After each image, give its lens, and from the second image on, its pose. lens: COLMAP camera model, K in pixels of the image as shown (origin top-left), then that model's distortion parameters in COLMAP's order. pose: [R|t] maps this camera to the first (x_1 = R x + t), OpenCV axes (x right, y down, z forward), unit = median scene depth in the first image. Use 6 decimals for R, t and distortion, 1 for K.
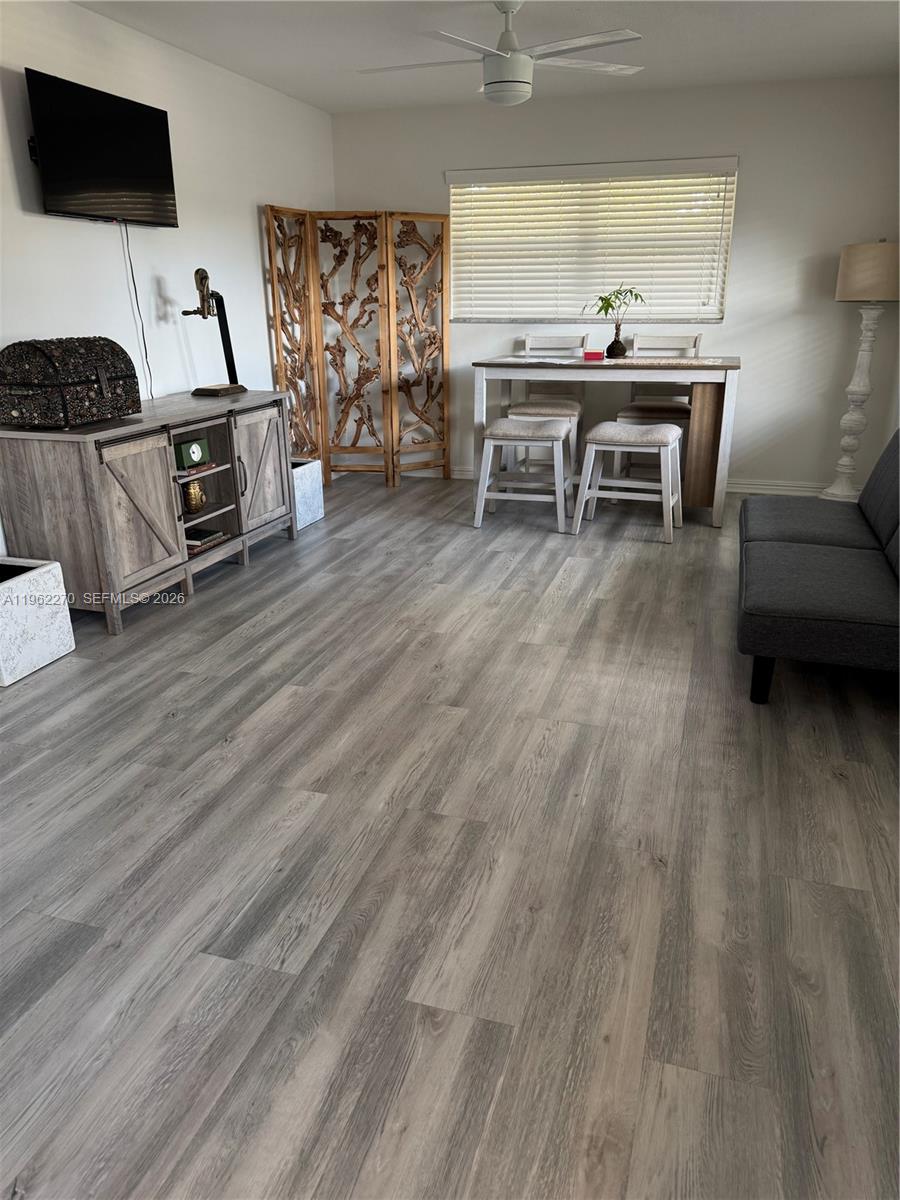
lens RADIAL K [[845.3, 0, 454.9], [0, 845.3, 603.6], [0, 0, 1]] dist [0.130080, -0.210178]
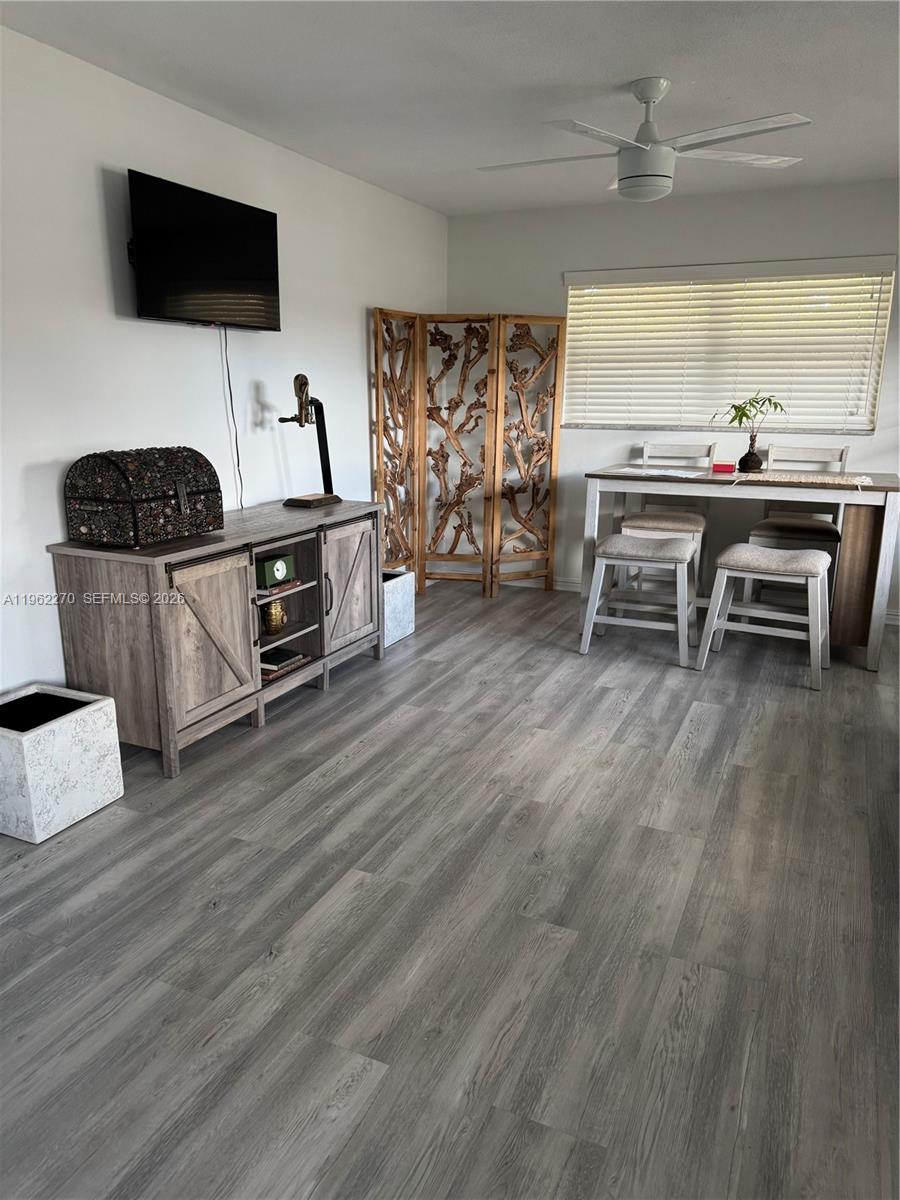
lens RADIAL K [[839.5, 0, 445.0], [0, 839.5, 604.4], [0, 0, 1]] dist [0.187330, -0.358651]
pose [[0.991635, 0.043998, -0.121341, -0.013296], [-0.055457, 0.994146, -0.092729, -0.055650], [0.116551, 0.098683, 0.988270, 0.110267]]
